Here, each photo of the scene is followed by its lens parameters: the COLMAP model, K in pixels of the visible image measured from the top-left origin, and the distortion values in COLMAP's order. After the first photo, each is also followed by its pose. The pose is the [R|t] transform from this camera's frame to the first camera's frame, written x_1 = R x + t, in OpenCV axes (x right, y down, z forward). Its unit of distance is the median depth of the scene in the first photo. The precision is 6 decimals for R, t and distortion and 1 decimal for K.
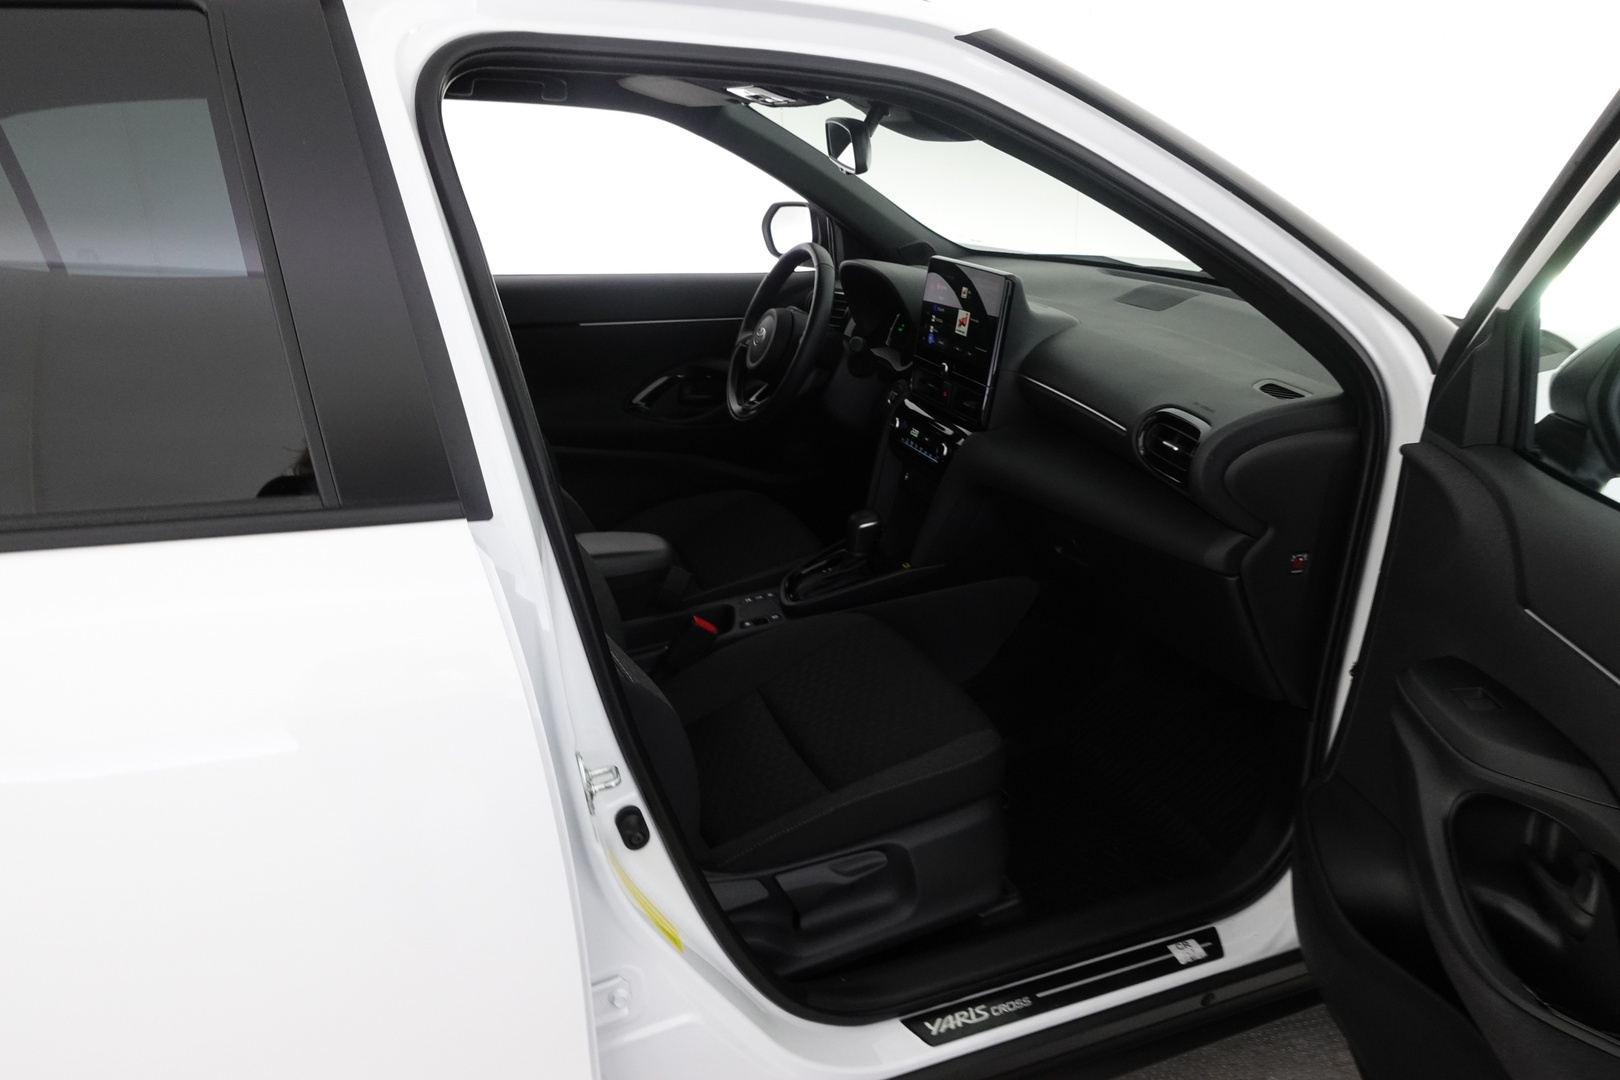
lens RADIAL K [[1138.0, 0, 804.6], [0, 1138.0, 537.2], [0, 0, 1]] dist [0.004667, -0.005627]
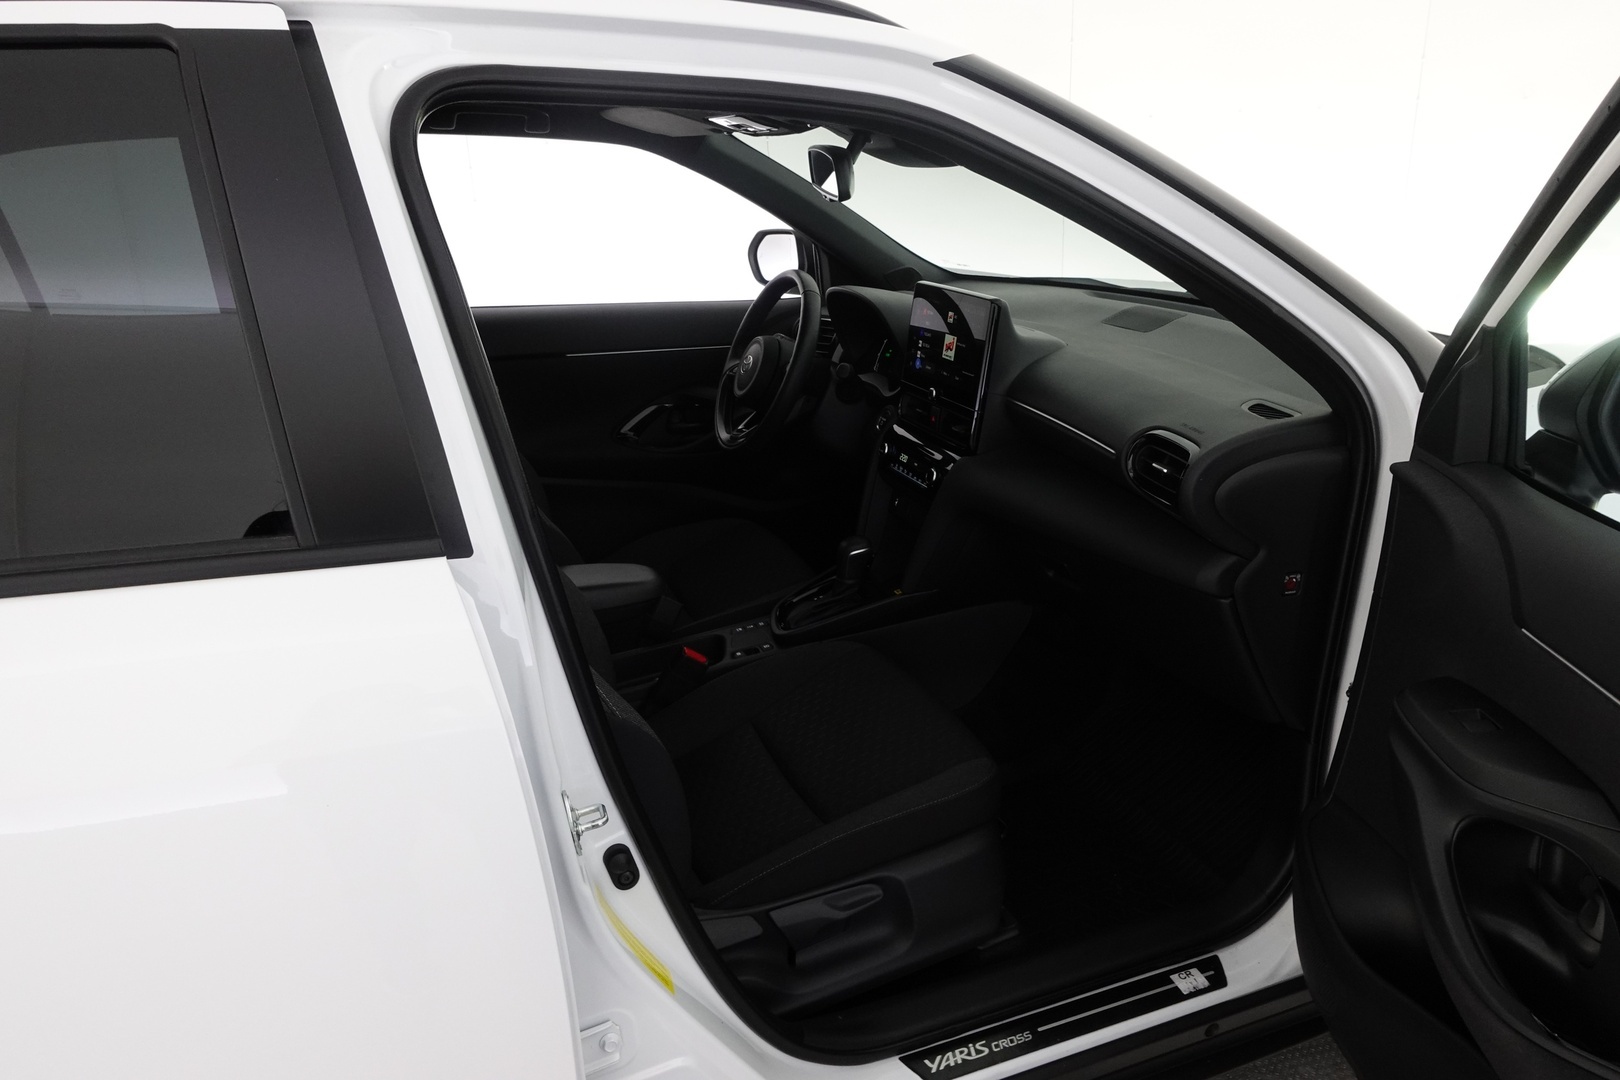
lens RADIAL K [[1138.0, 0, 804.4], [0, 1138.0, 536.1], [0, 0, 1]] dist [0.004667, -0.005627]
pose [[0.999835, -0.017559, 0.004686, 0.005629], [0.017660, 0.999589, -0.022596, -0.003874], [-0.004288, 0.022675, 0.999734, 0.009834]]
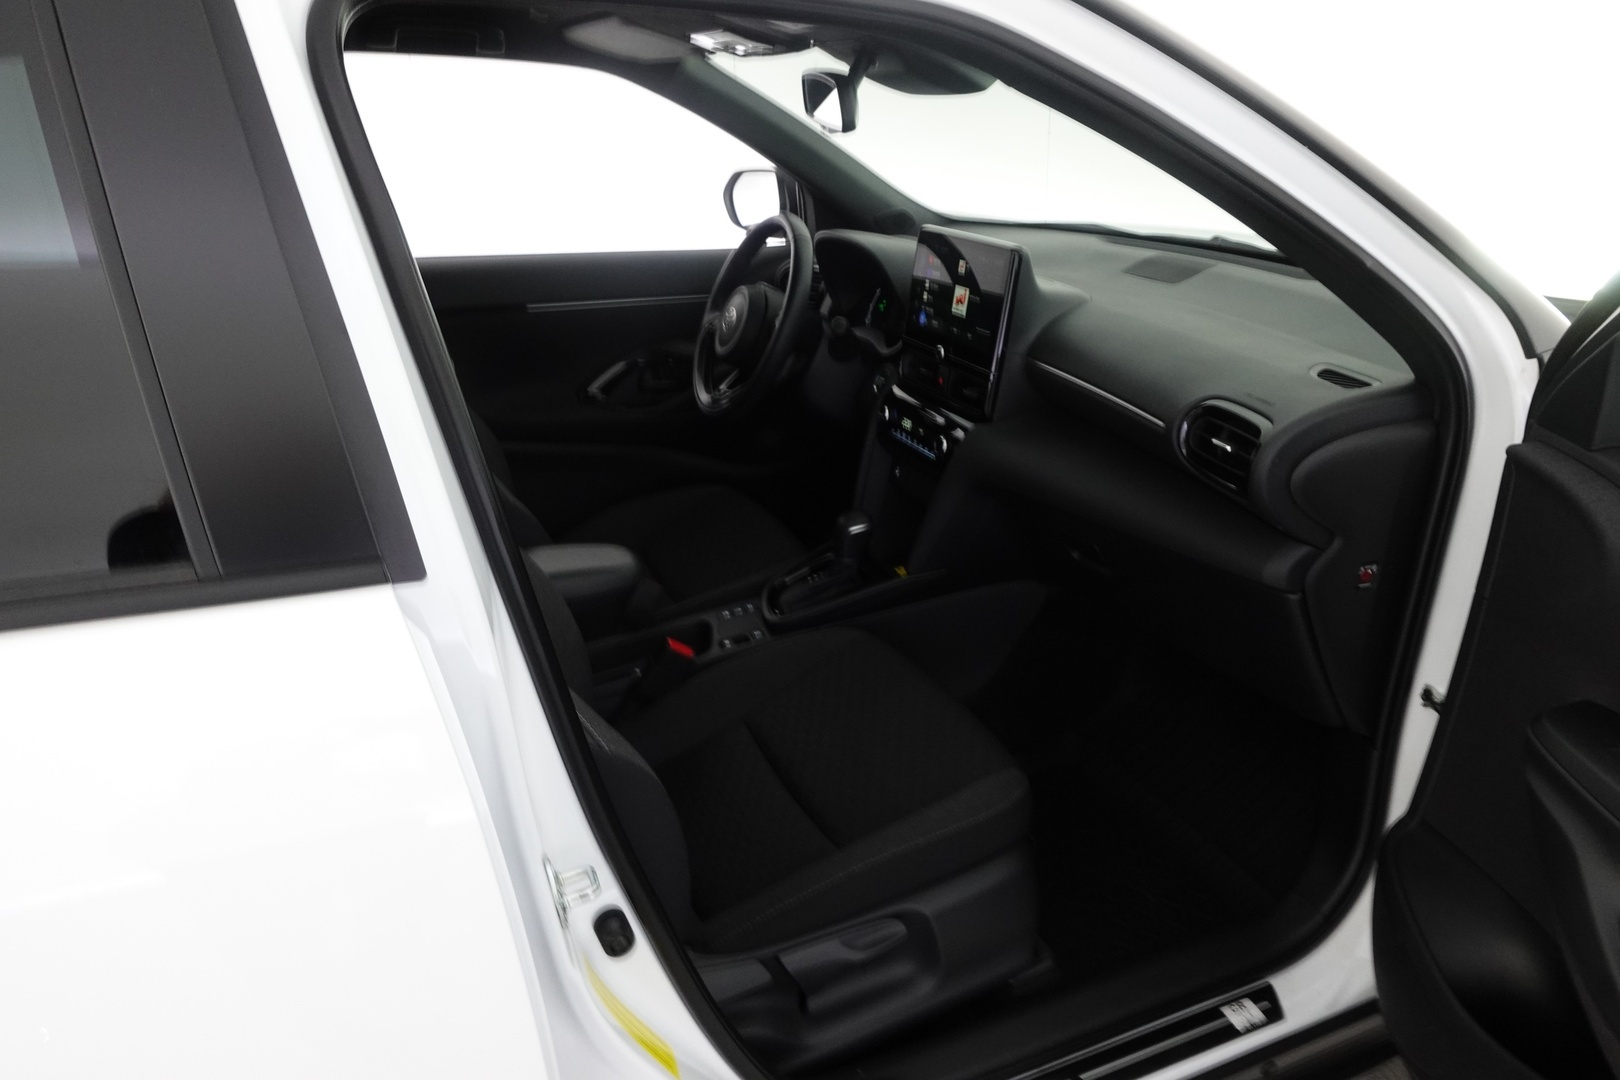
lens RADIAL K [[1138.0, 0, 811.2], [0, 1138.0, 538.1], [0, 0, 1]] dist [0.004667, -0.005627]
pose [[0.998629, -0.025682, 0.045608, -0.031458], [0.024421, 0.999310, 0.027999, -0.040479], [-0.046296, -0.026847, 0.998567, 0.144022]]
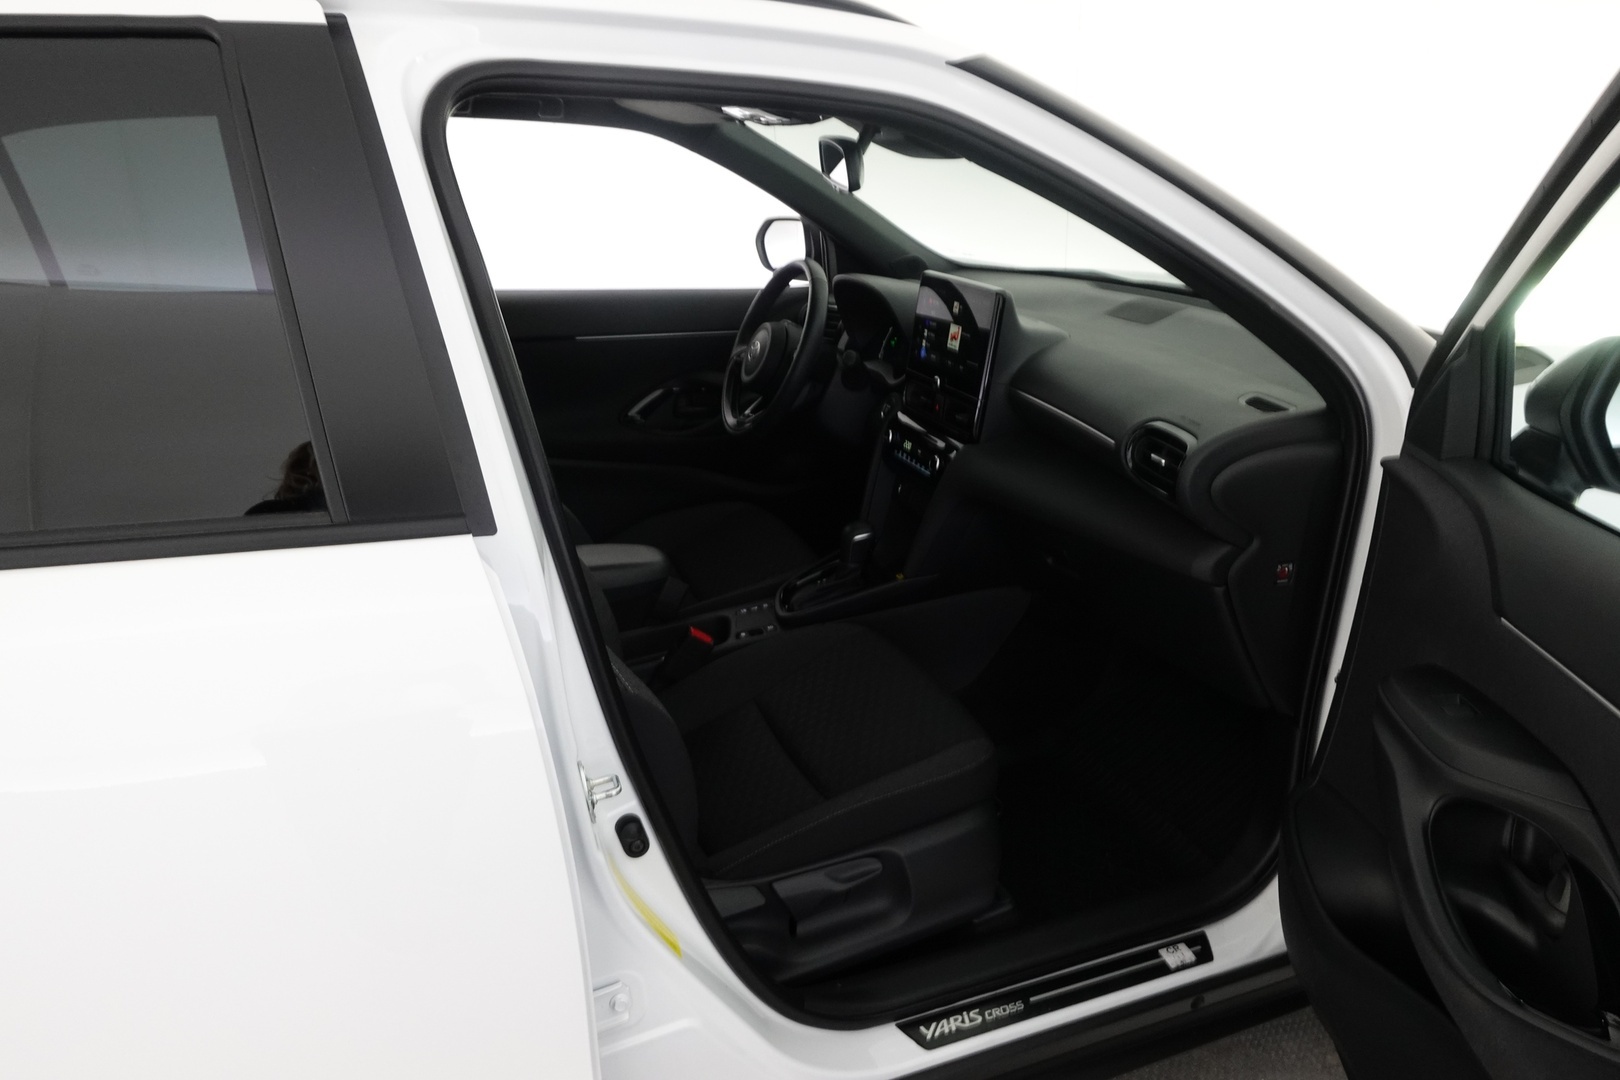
lens RADIAL K [[1138.0, 0, 806.2], [0, 1138.0, 538.1], [0, 0, 1]] dist [0.004667, -0.005627]
pose [[0.999967, -0.002689, 0.007667, -0.002295], [0.002748, 0.999966, -0.007728, -0.002339], [-0.007646, 0.007748, 0.999941, -0.017743]]
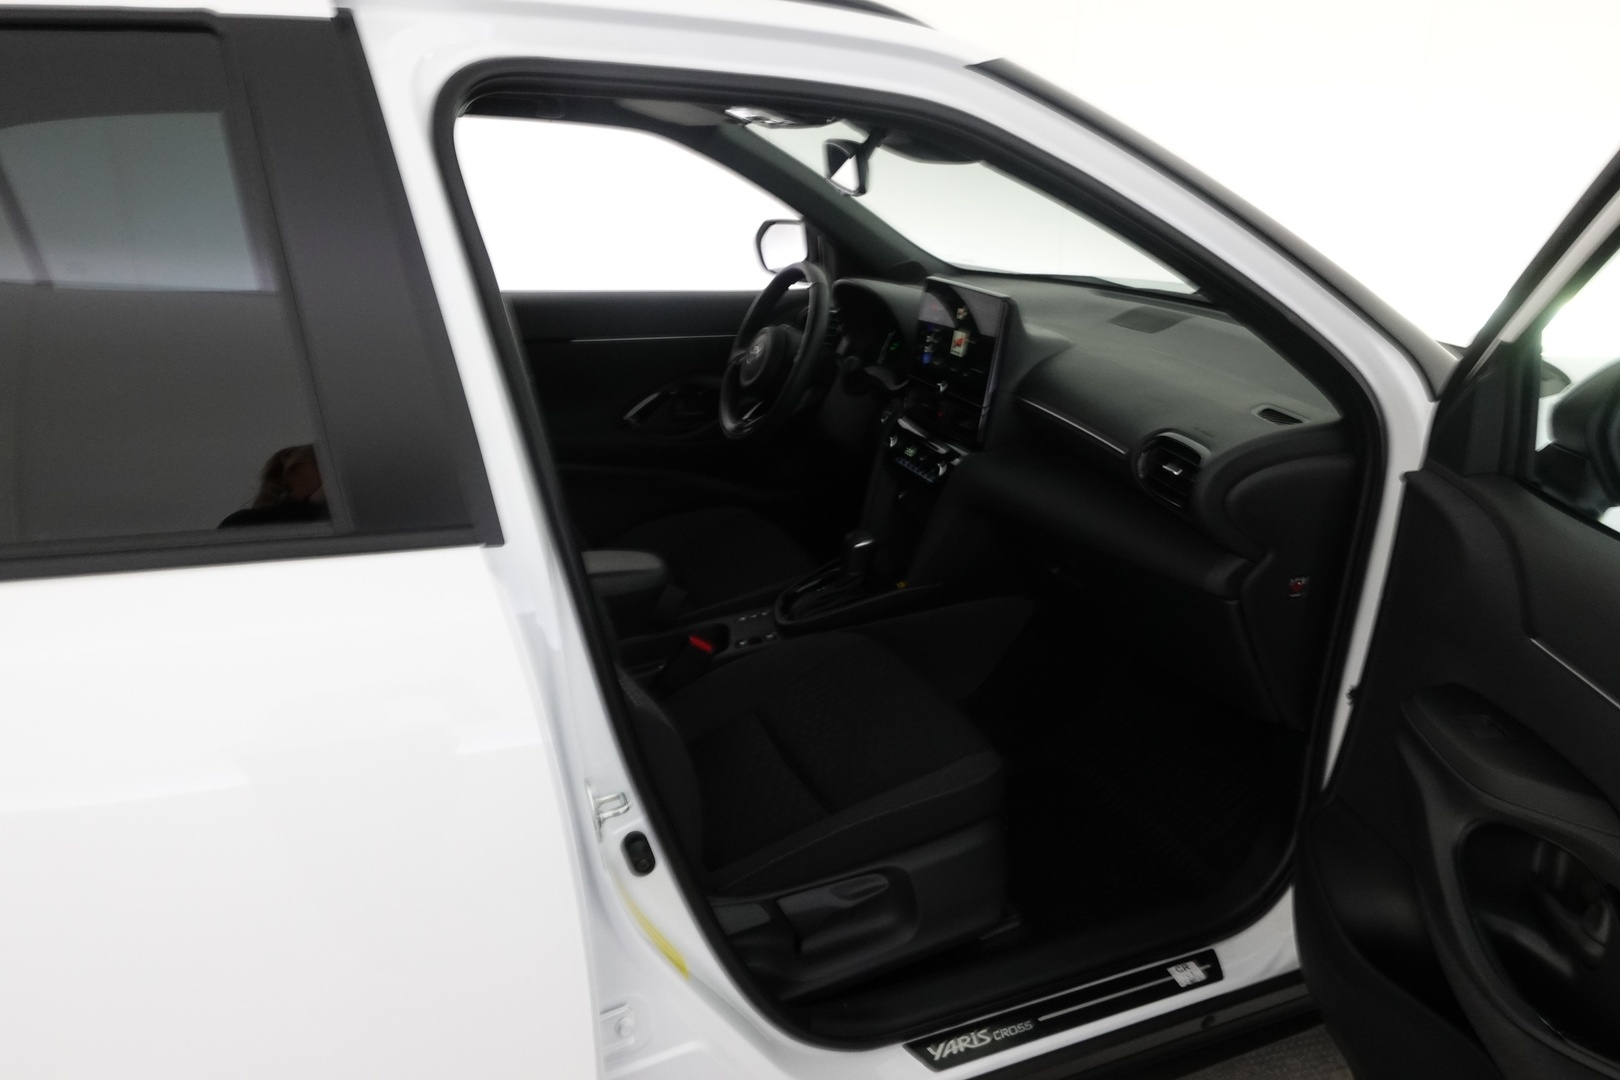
lens RADIAL K [[1138.0, 0, 805.1], [0, 1138.0, 535.3], [0, 0, 1]] dist [0.004667, -0.005627]
pose [[0.999784, 0.004215, 0.020371, -0.022453], [-0.003984, 0.999927, -0.011392, -0.009552], [-0.020418, 0.011308, 0.999728, 0.000673]]
